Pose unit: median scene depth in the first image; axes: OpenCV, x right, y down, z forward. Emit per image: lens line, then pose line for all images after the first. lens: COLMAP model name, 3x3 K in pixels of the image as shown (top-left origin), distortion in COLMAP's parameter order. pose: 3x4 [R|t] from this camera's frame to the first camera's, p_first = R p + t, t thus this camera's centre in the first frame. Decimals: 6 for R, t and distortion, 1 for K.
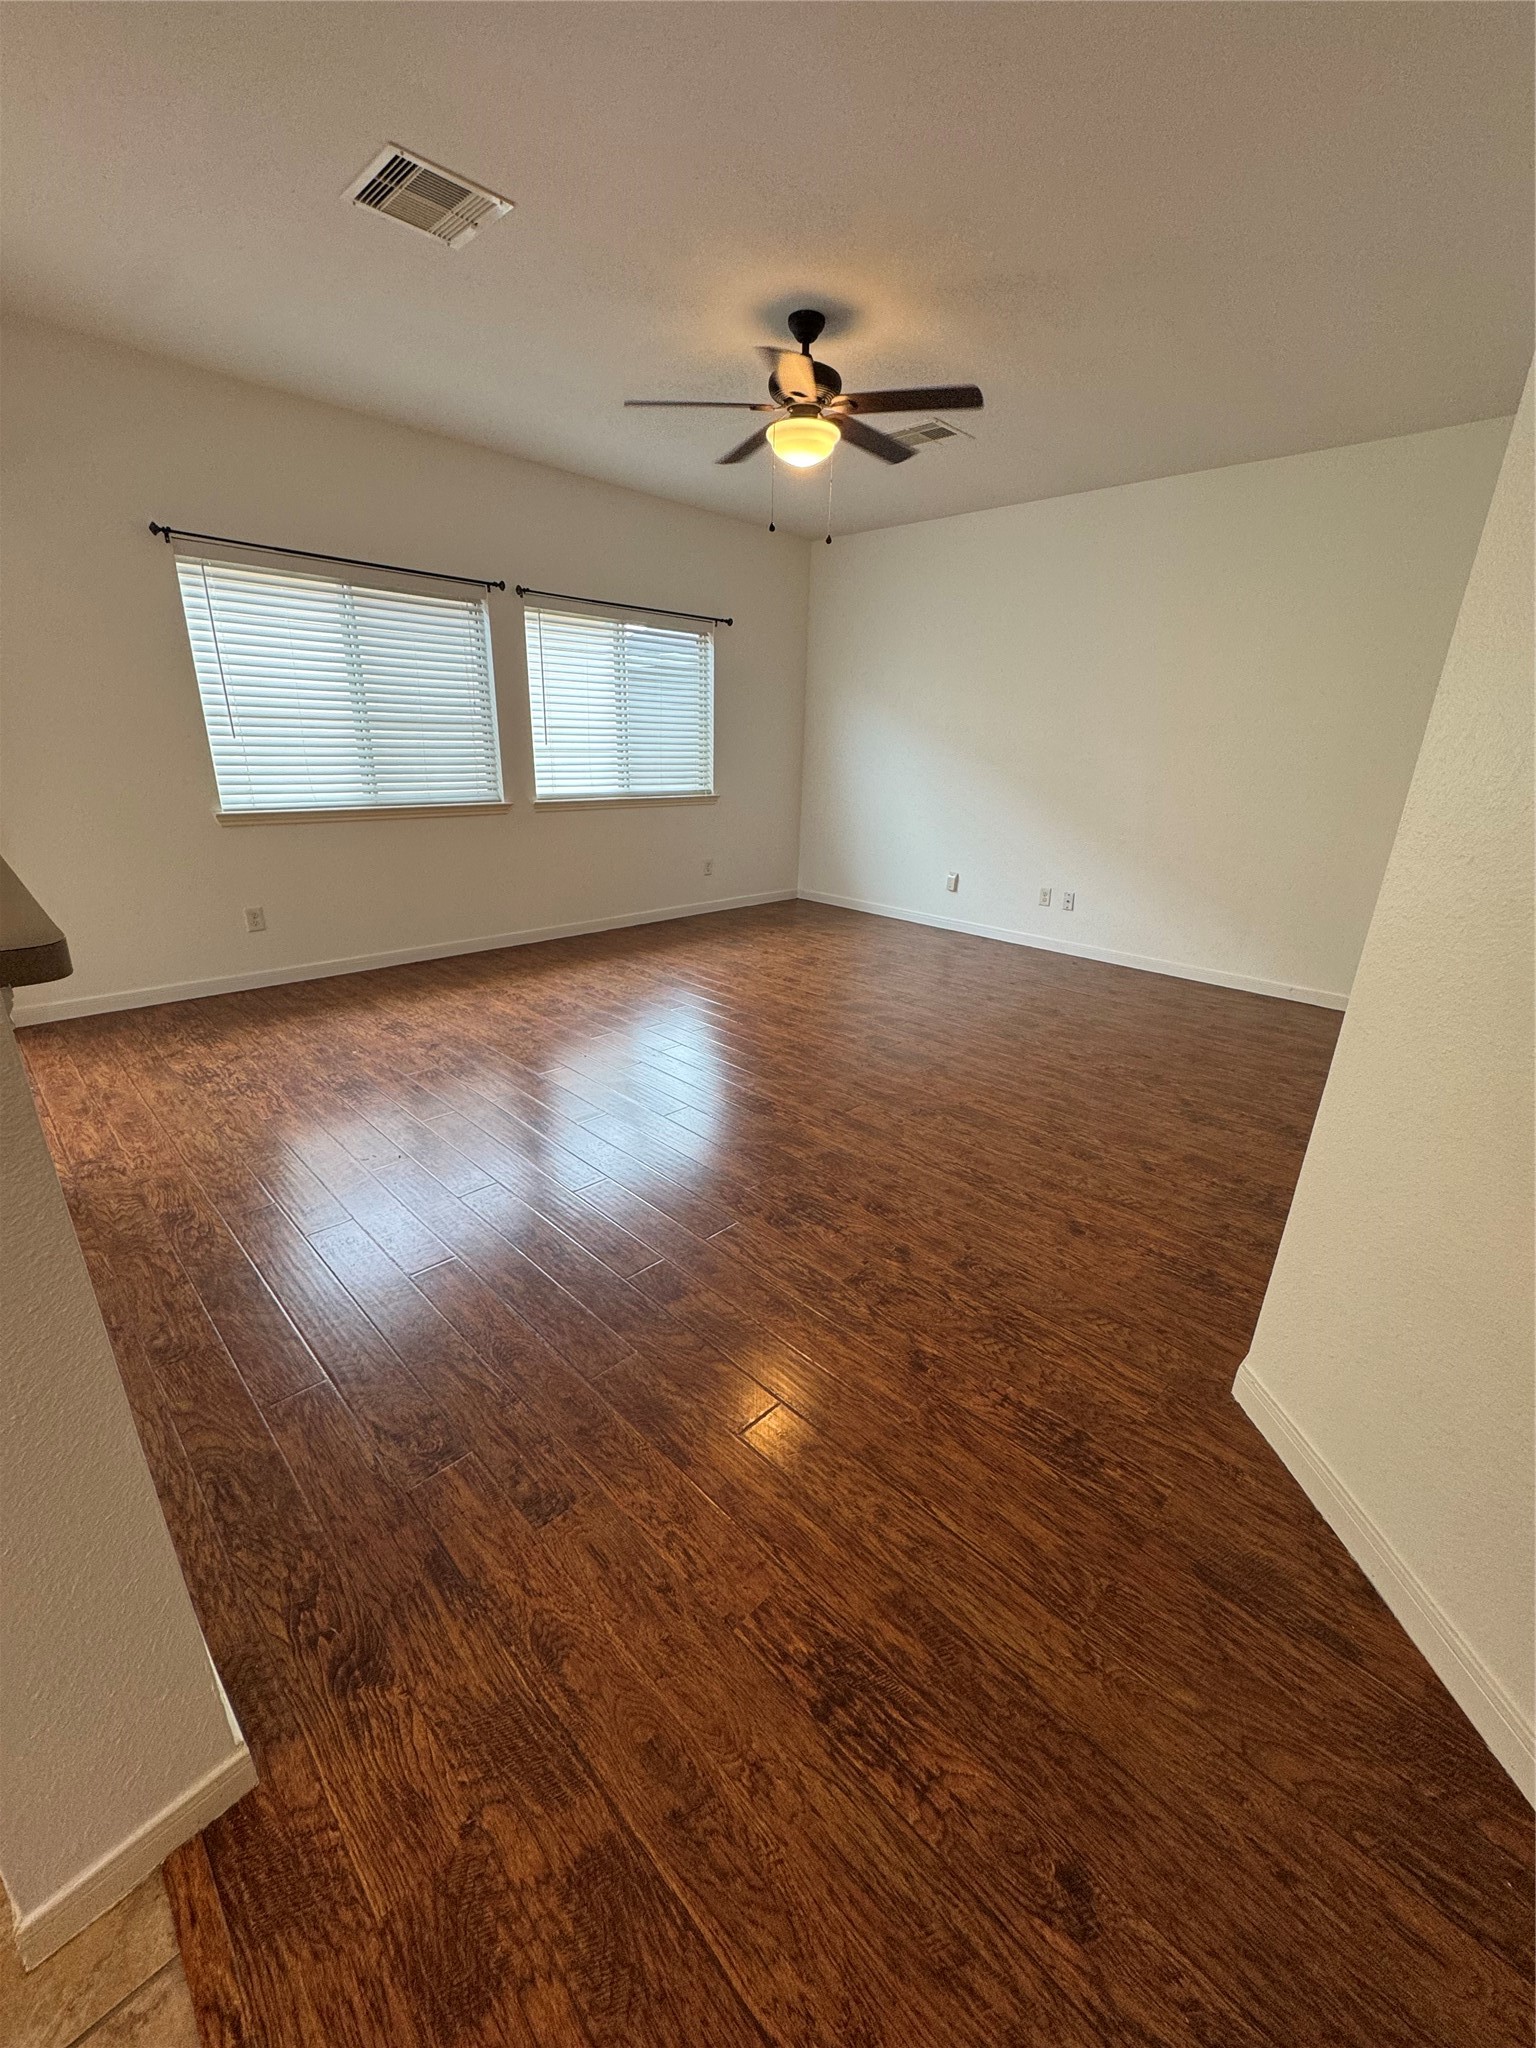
lens RADIAL K [[818.5, 0, 769.5], [0, 818.5, 1019.6], [0, 0, 1]] dist [-0.002021, 0.000944]
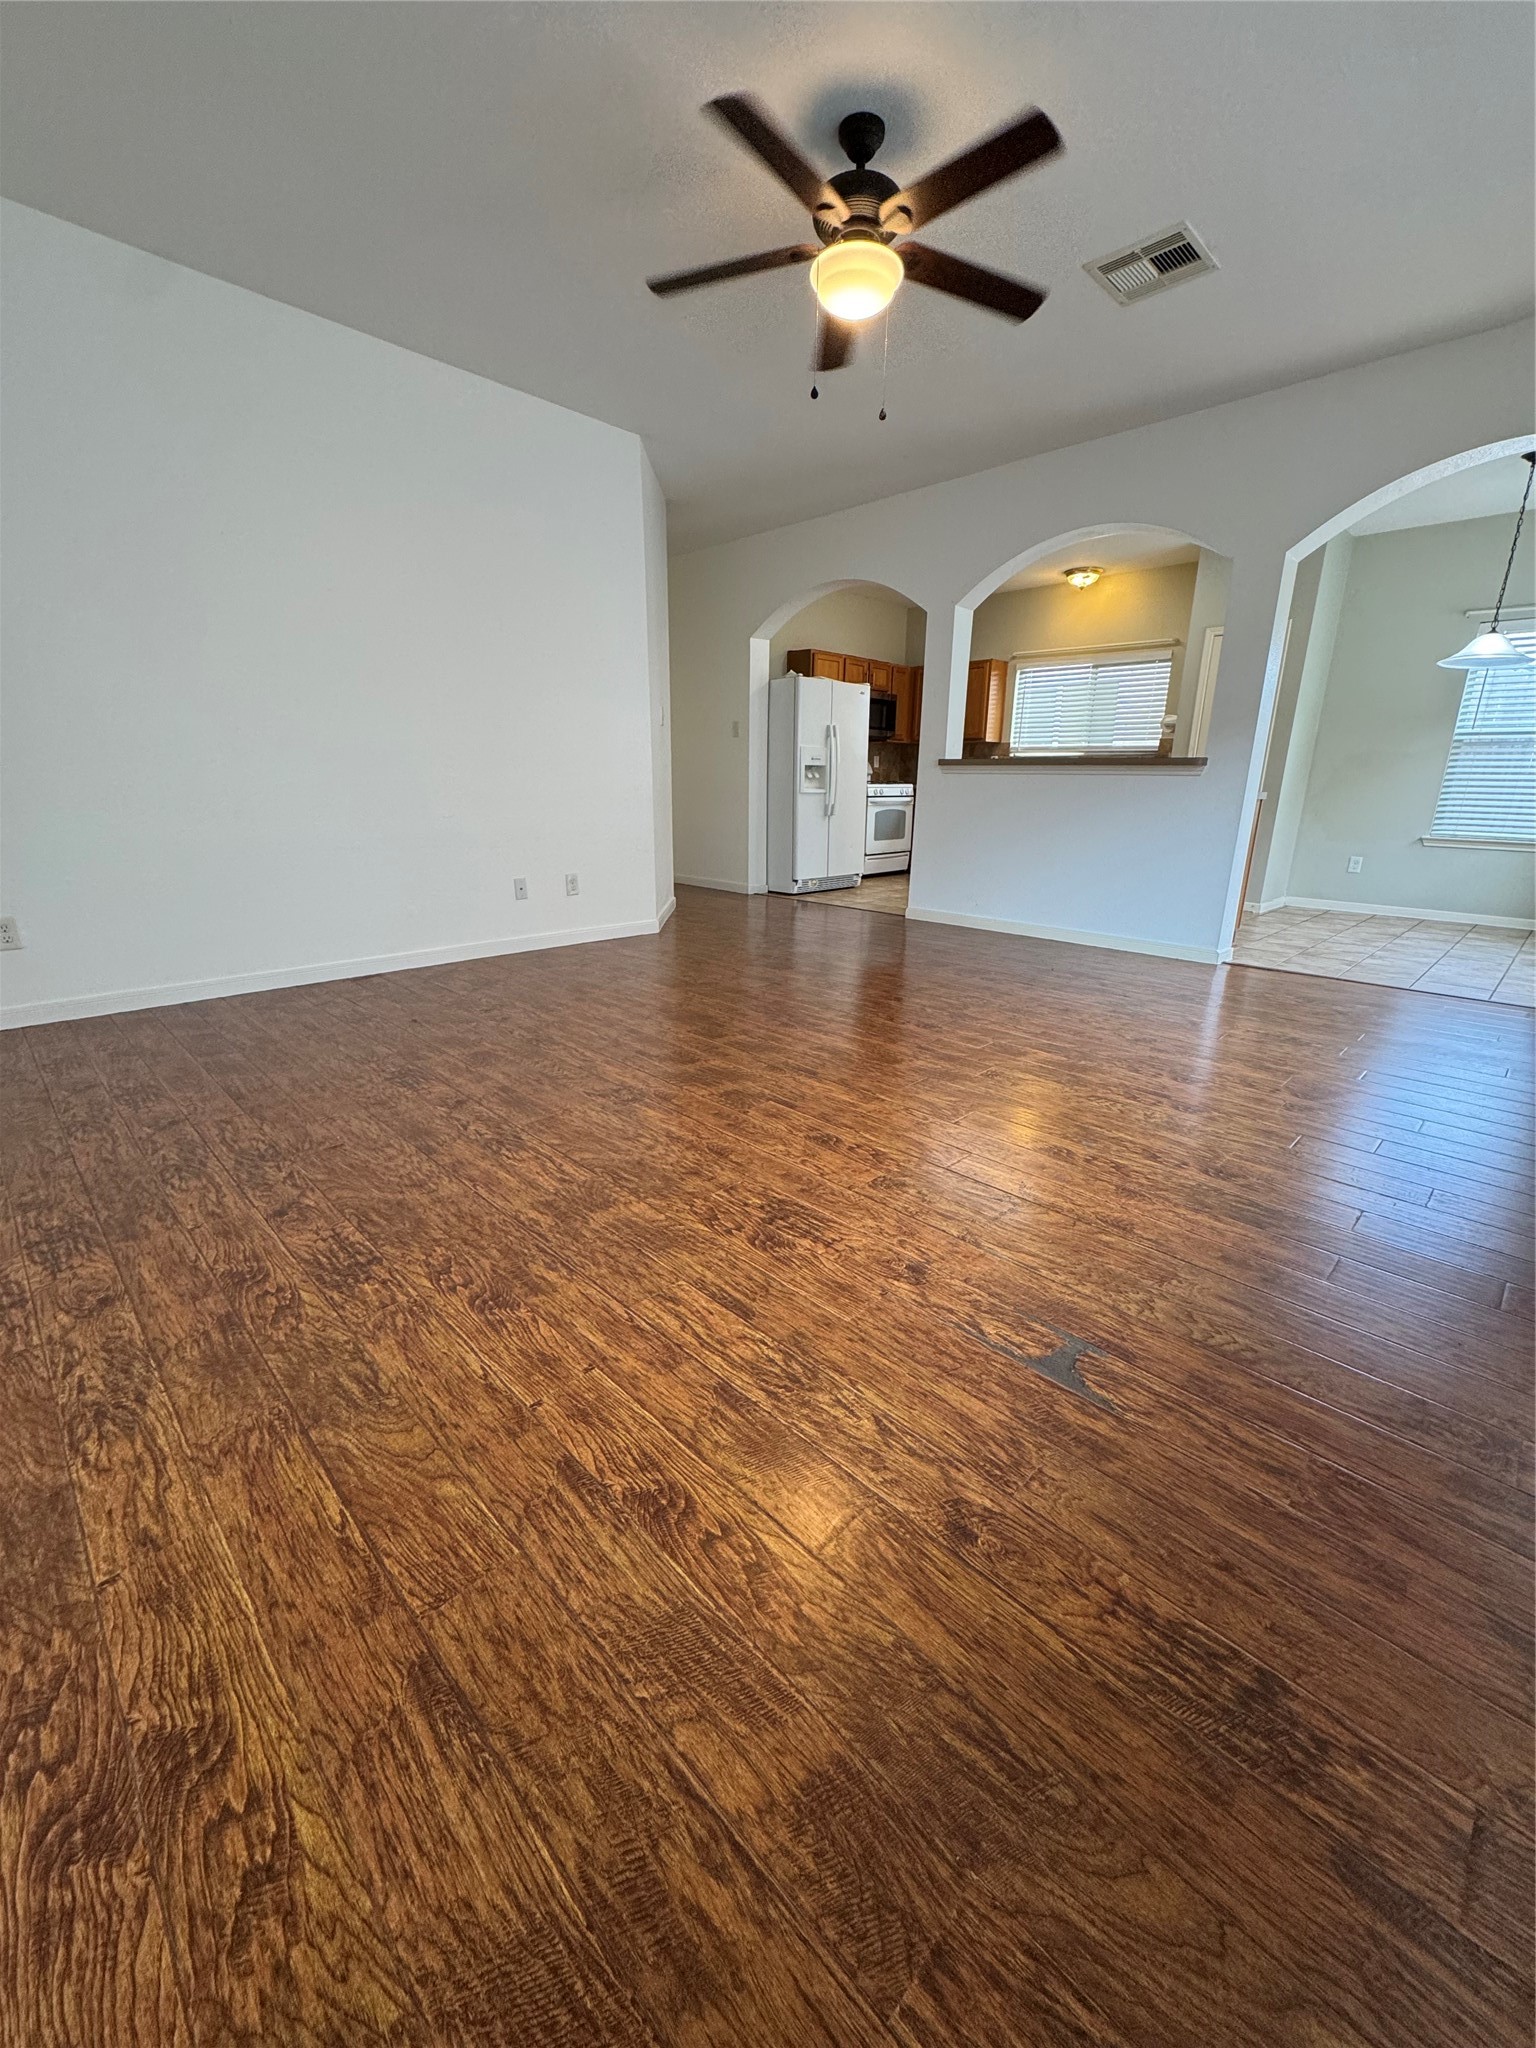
lens RADIAL K [[818.5, 0, 765.1], [0, 818.5, 1017.9], [0, 0, 1]] dist [-0.002021, 0.000944]
pose [[-0.999098, -0.042457, 0.000783, 0.074497], [-0.034125, 0.813720, 0.580255, -0.444868], [-0.025273, 0.579705, -0.814435, 1.569100]]
